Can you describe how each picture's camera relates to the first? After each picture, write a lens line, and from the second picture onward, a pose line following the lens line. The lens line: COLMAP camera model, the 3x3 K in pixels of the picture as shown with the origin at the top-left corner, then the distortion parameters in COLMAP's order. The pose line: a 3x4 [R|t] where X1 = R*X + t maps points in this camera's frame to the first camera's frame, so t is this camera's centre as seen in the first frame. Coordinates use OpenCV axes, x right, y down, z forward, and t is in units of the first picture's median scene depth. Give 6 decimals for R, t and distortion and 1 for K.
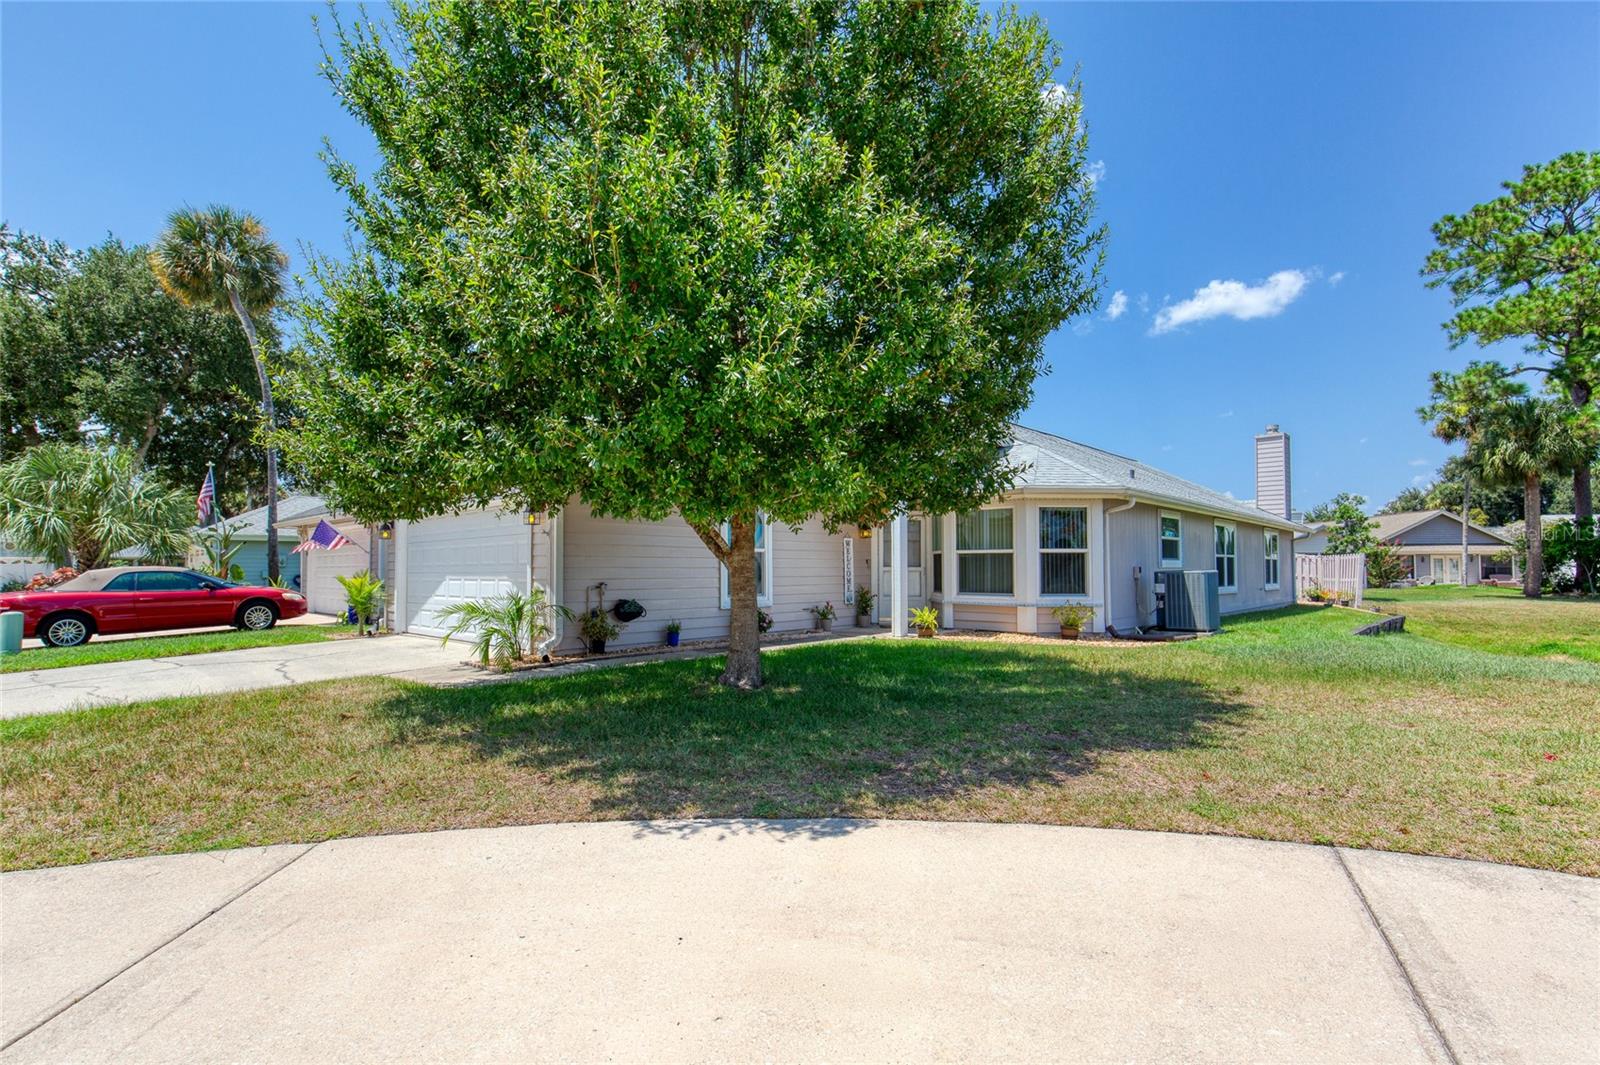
lens RADIAL K [[729.3, 0, 843.3], [0, 729.3, 538.6], [0, 0, 1]] dist [0.009726, -0.001401]
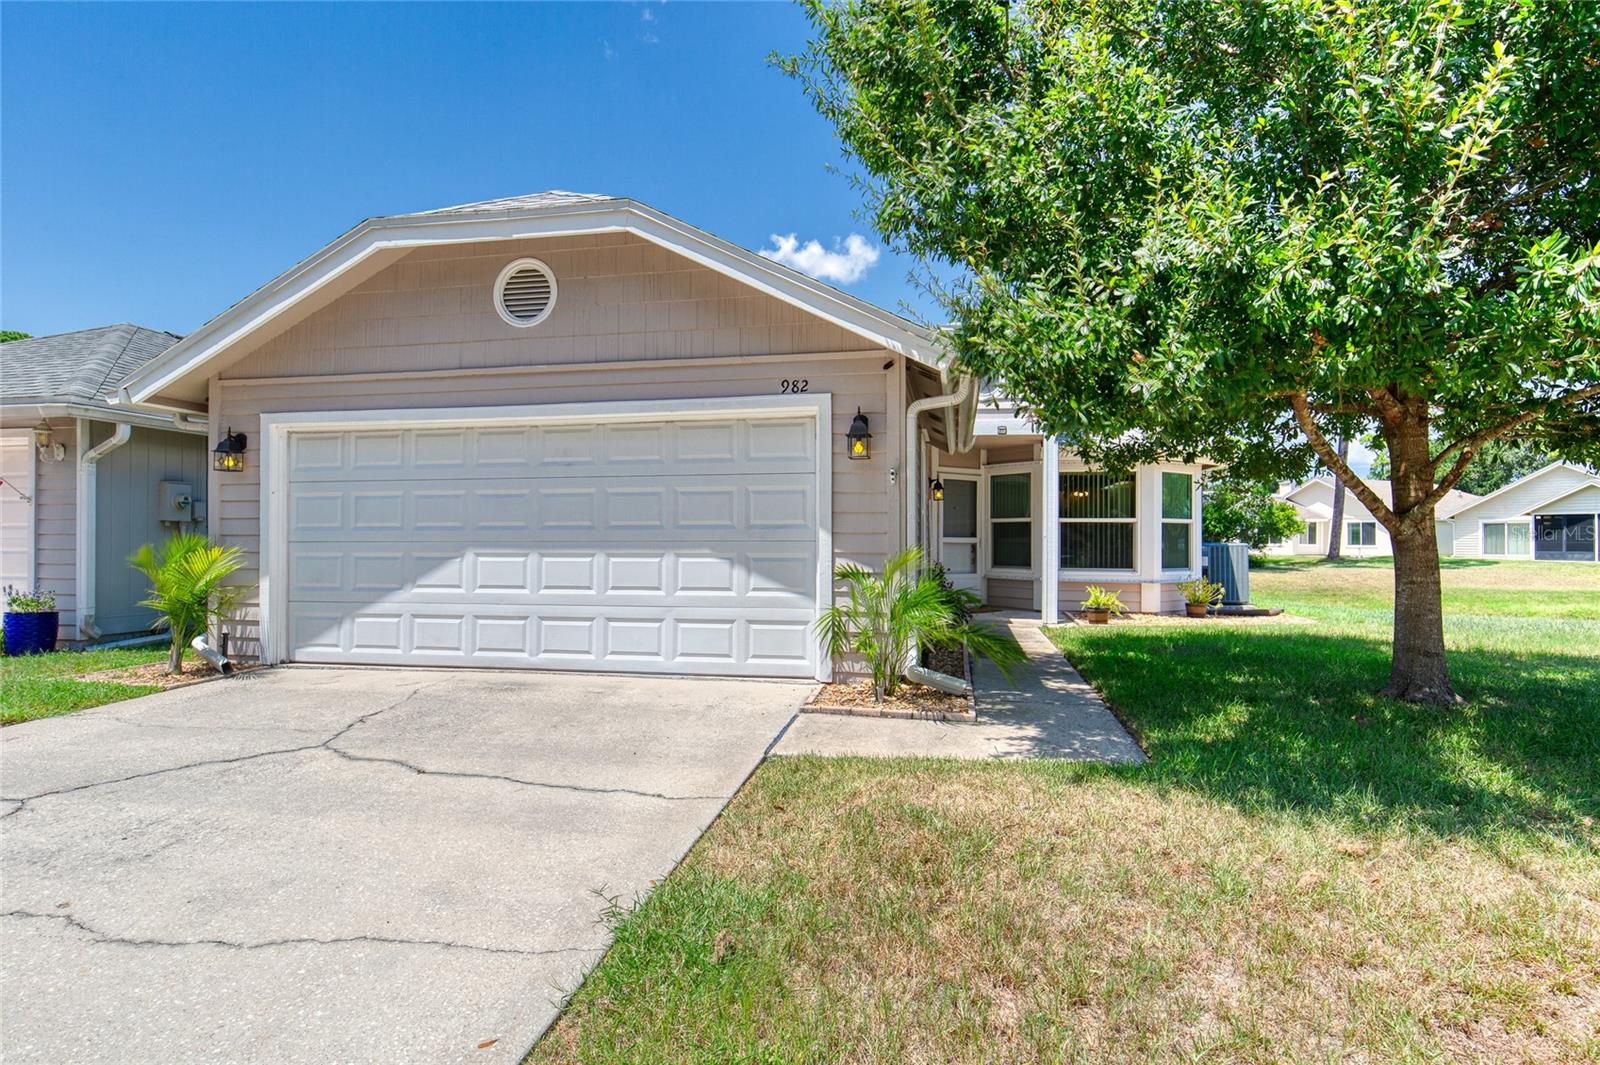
lens RADIAL K [[837.7, 0, 783.1], [0, 837.7, 532.5], [0, 0, 1]] dist [0.002881, -0.000531]
pose [[0.862480, 0.008502, 0.506019, -0.326142], [-0.024264, 0.999404, 0.024565, 0.009570], [-0.505509, -0.033465, 0.862172, 0.182984]]
